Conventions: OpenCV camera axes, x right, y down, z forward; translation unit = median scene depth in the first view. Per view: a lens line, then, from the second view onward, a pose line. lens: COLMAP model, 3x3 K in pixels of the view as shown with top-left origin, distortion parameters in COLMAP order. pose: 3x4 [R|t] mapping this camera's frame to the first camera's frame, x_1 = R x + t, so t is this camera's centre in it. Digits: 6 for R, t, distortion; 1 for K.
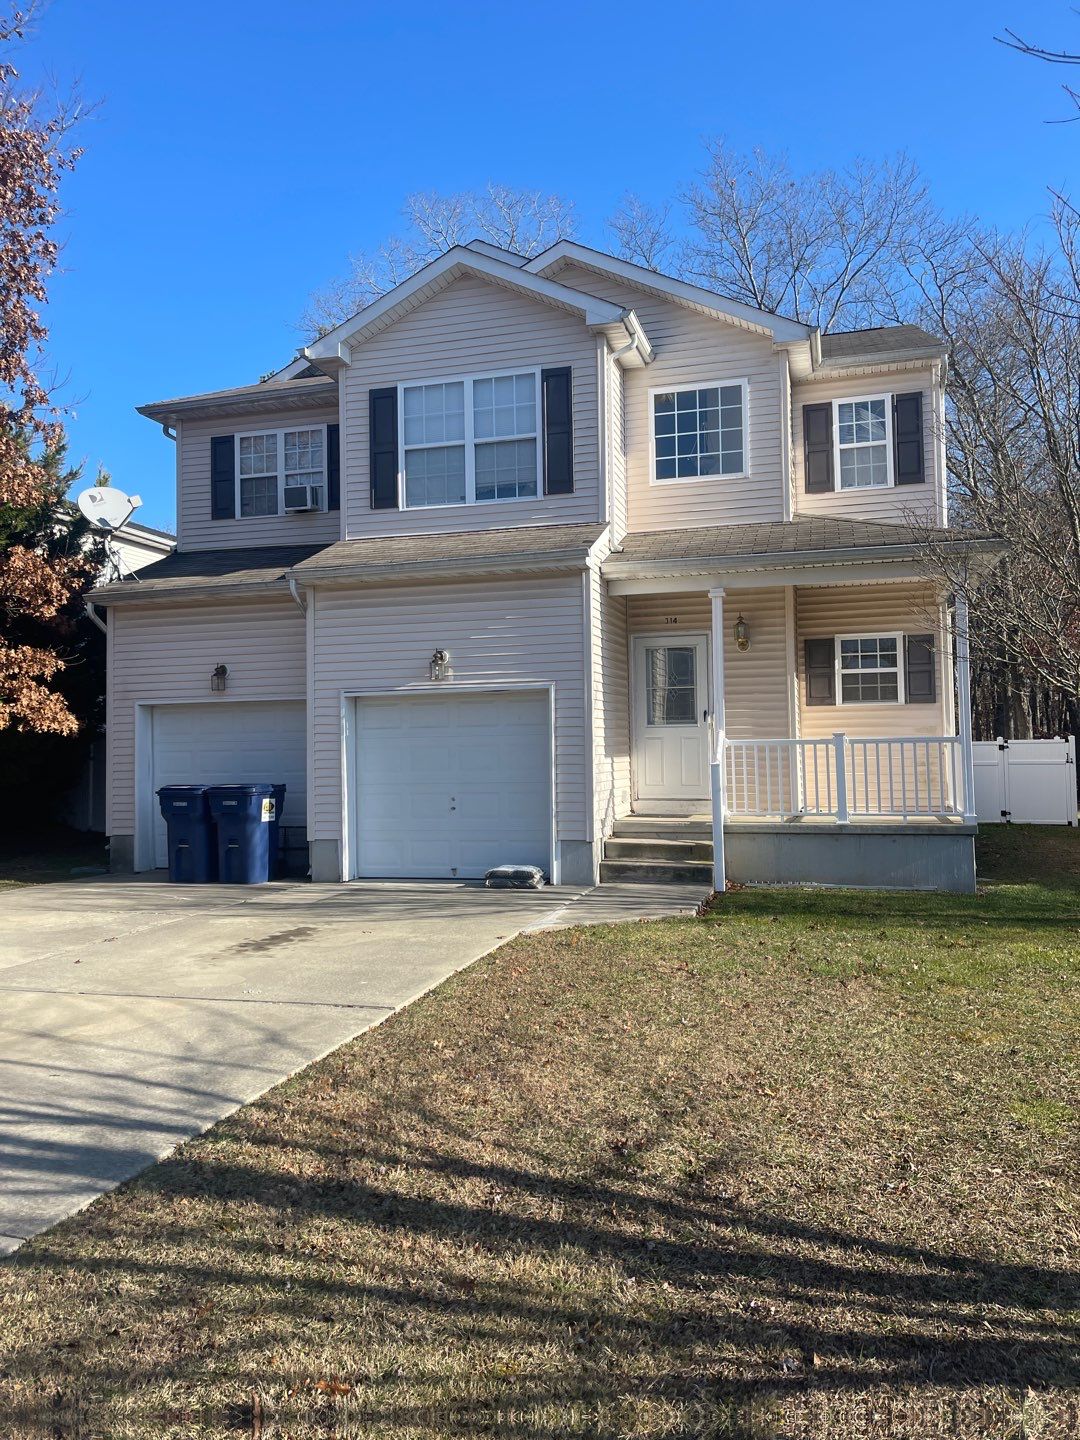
lens RADIAL K [[573.7, 0, 539.7], [0, 573.7, 722.6], [0, 0, 1]] dist [0.006932, 0.000442]
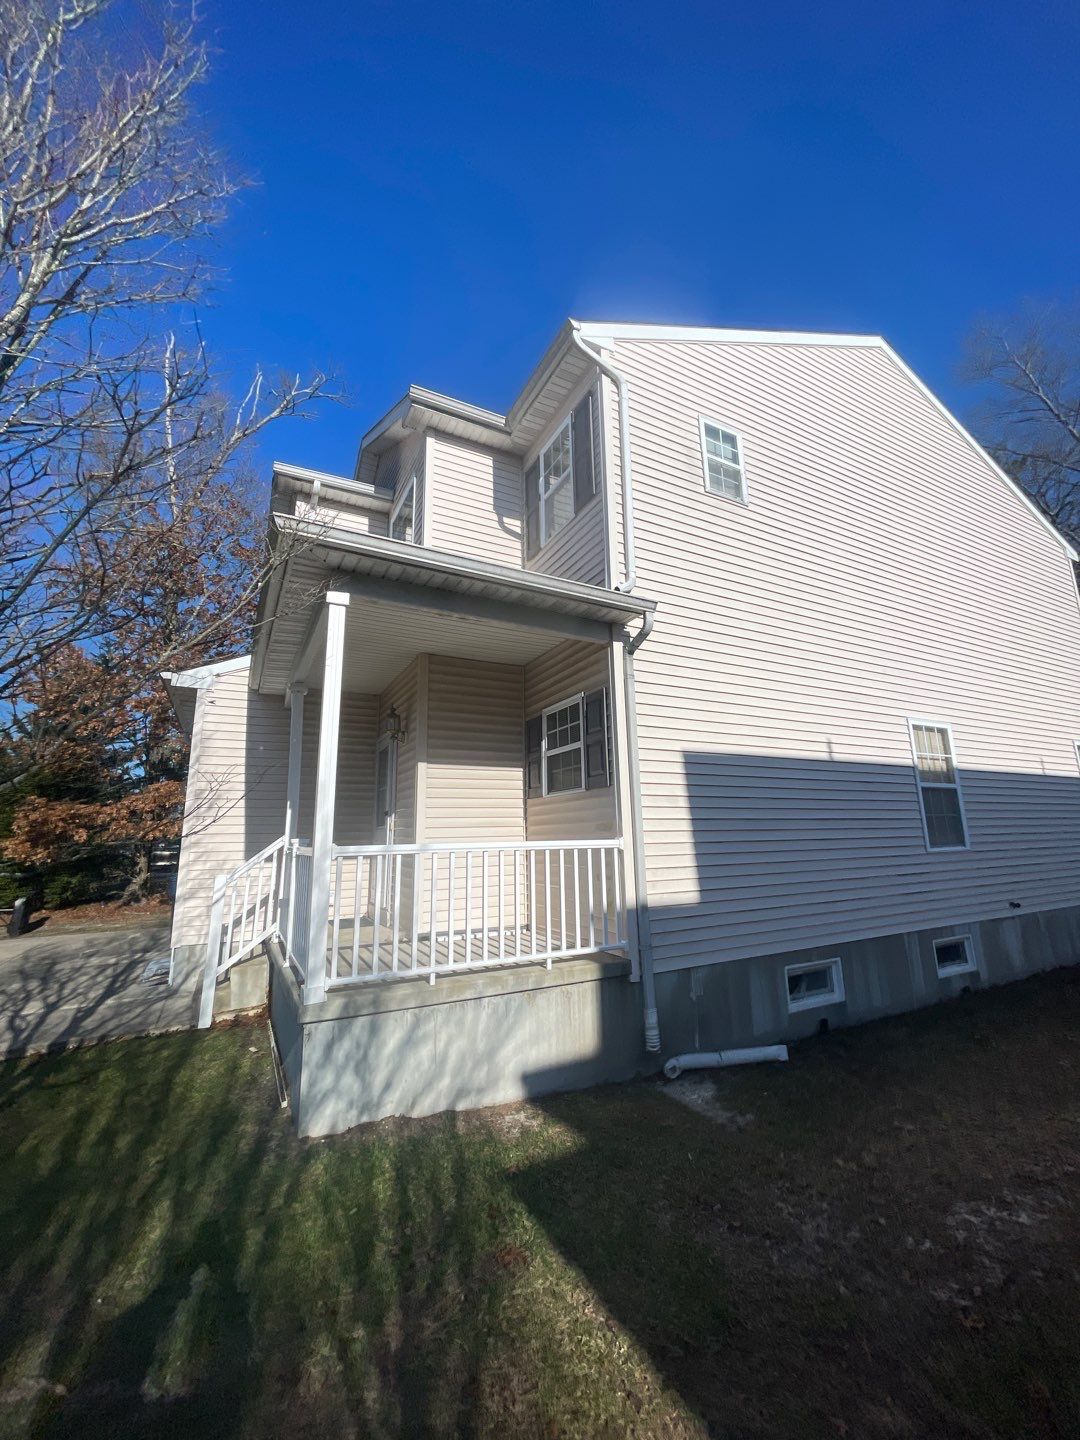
lens RADIAL K [[573.7, 0, 539.1], [0, 573.7, 719.9], [0, 0, 1]] dist [0.006932, 0.000442]
pose [[0.599689, -0.162278, -0.783606, 1.150039], [0.026455, 0.982708, -0.183264, 0.009624], [0.799795, 0.089171, 0.593613, 0.516909]]
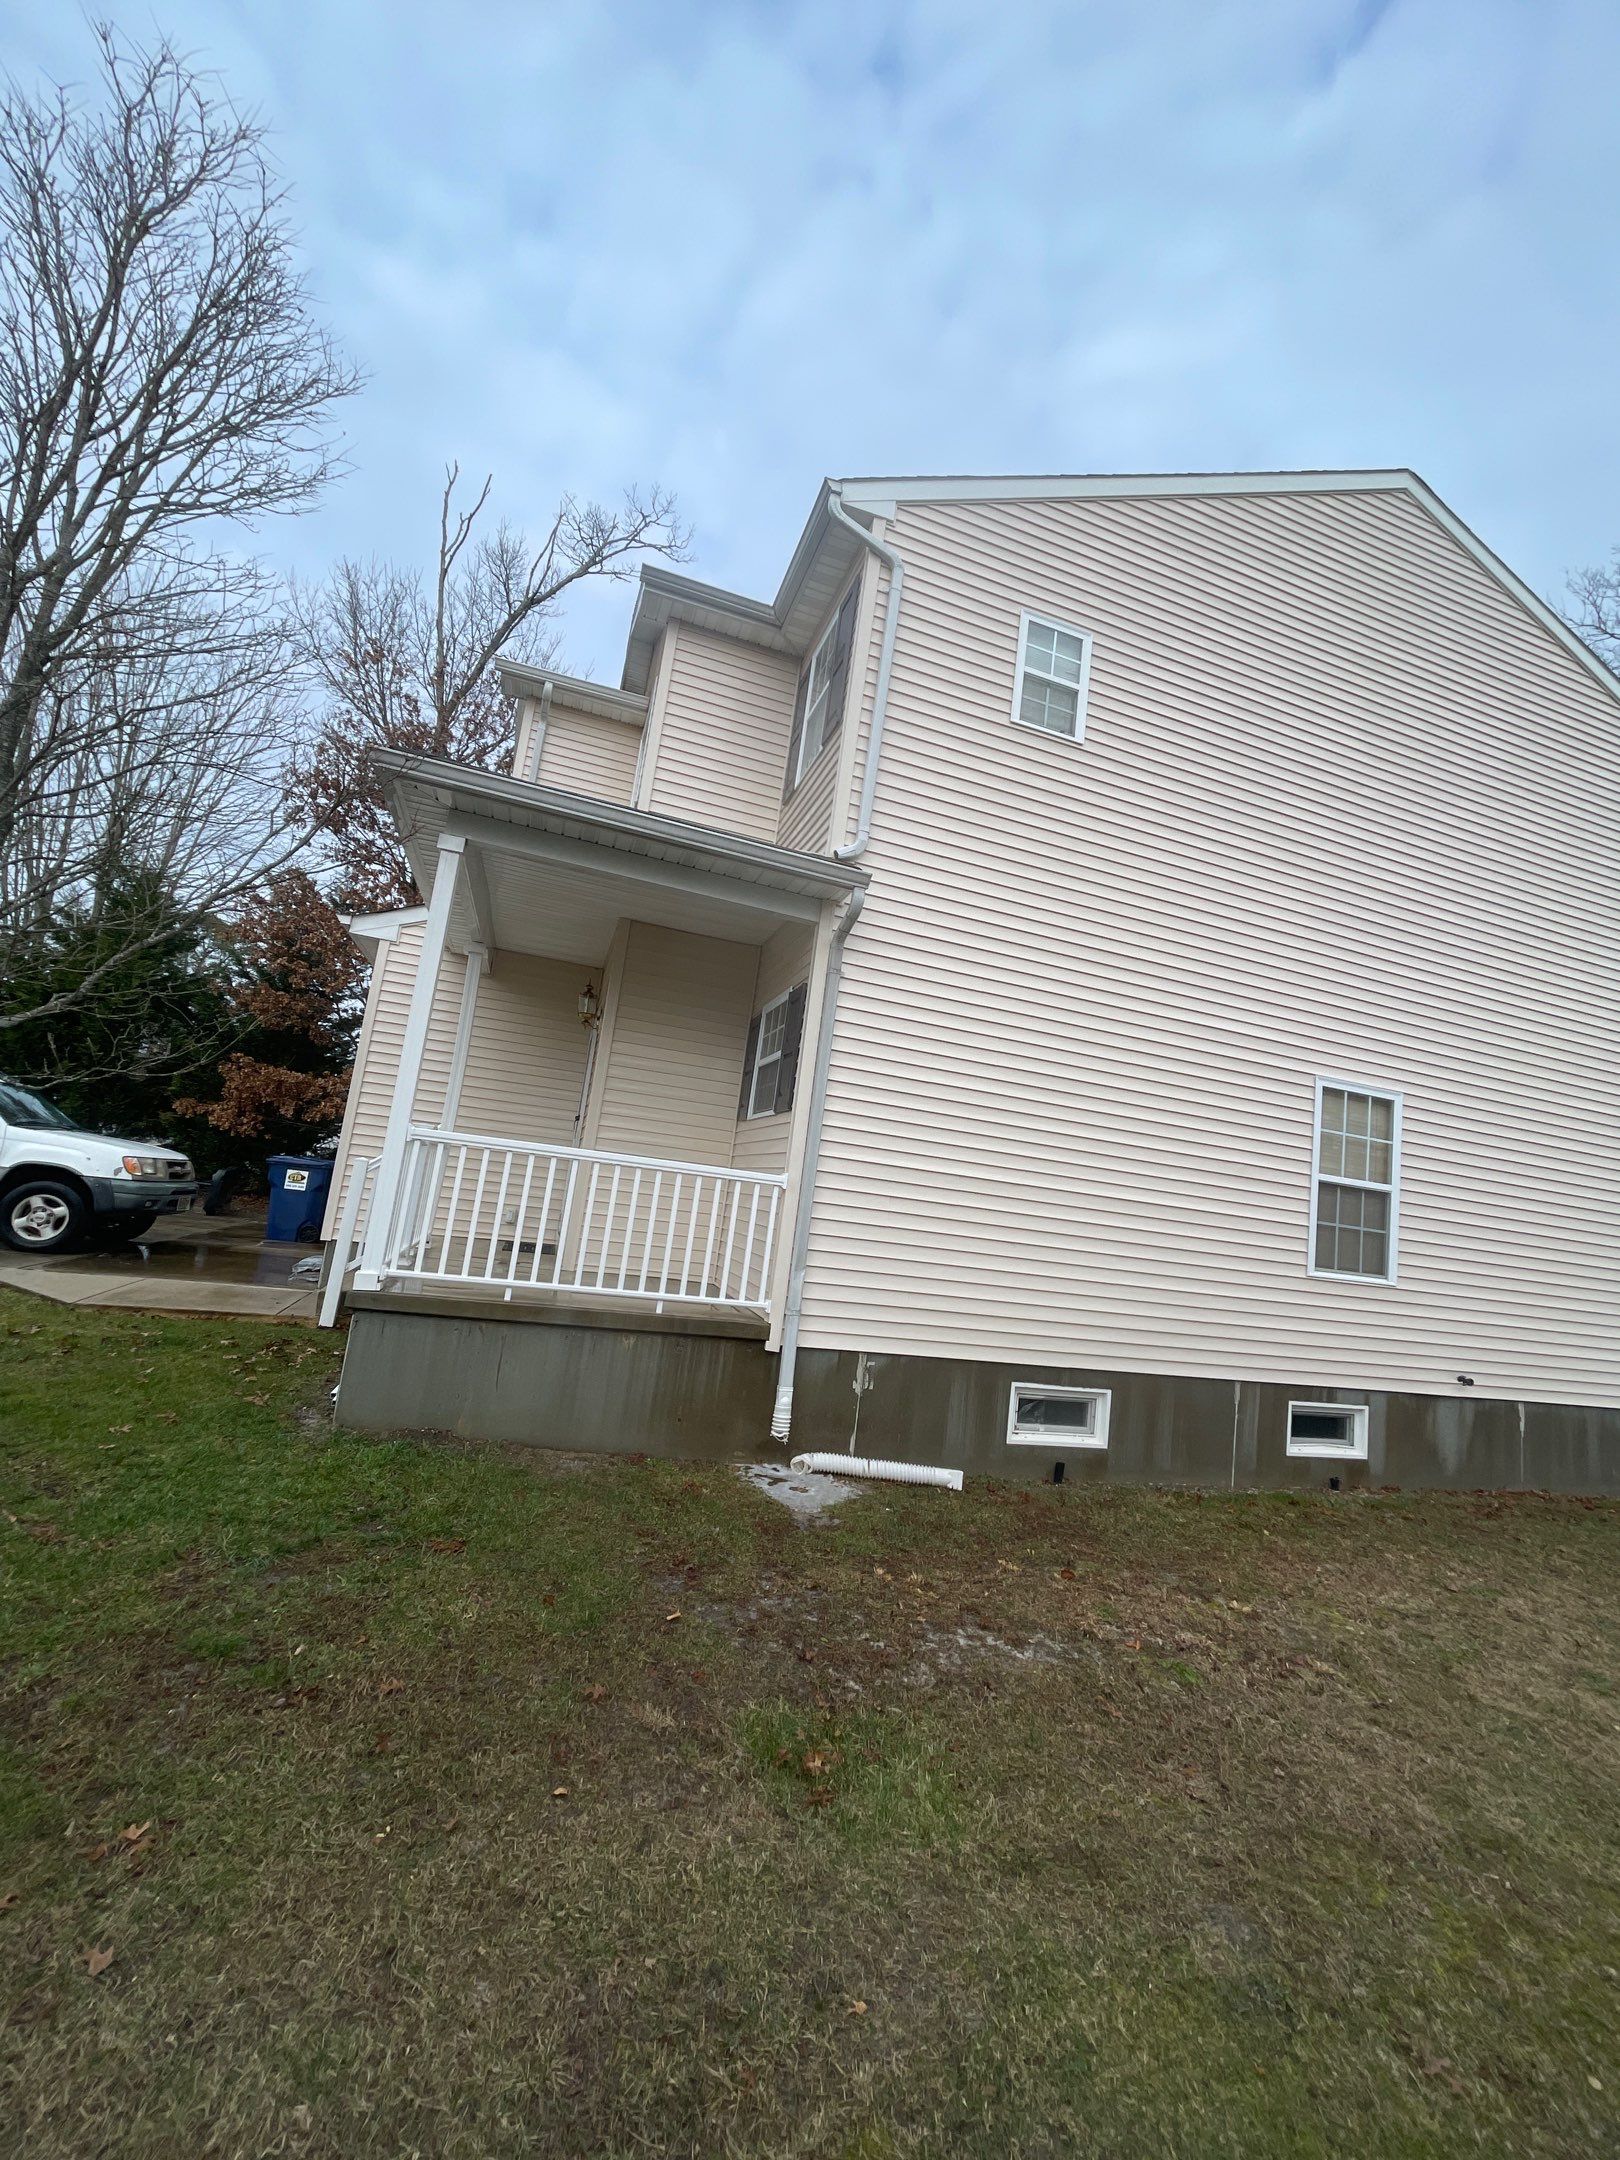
lens RADIAL K [[860.6, 0, 819.6], [0, 860.6, 1077.8], [0, 0, 1]] dist [0.006932, 0.000442]
pose [[0.445227, -0.060752, -0.893354, 1.361819], [-0.116571, 0.985272, -0.125099, 0.031108], [0.887797, 0.159837, 0.431588, 0.664469]]
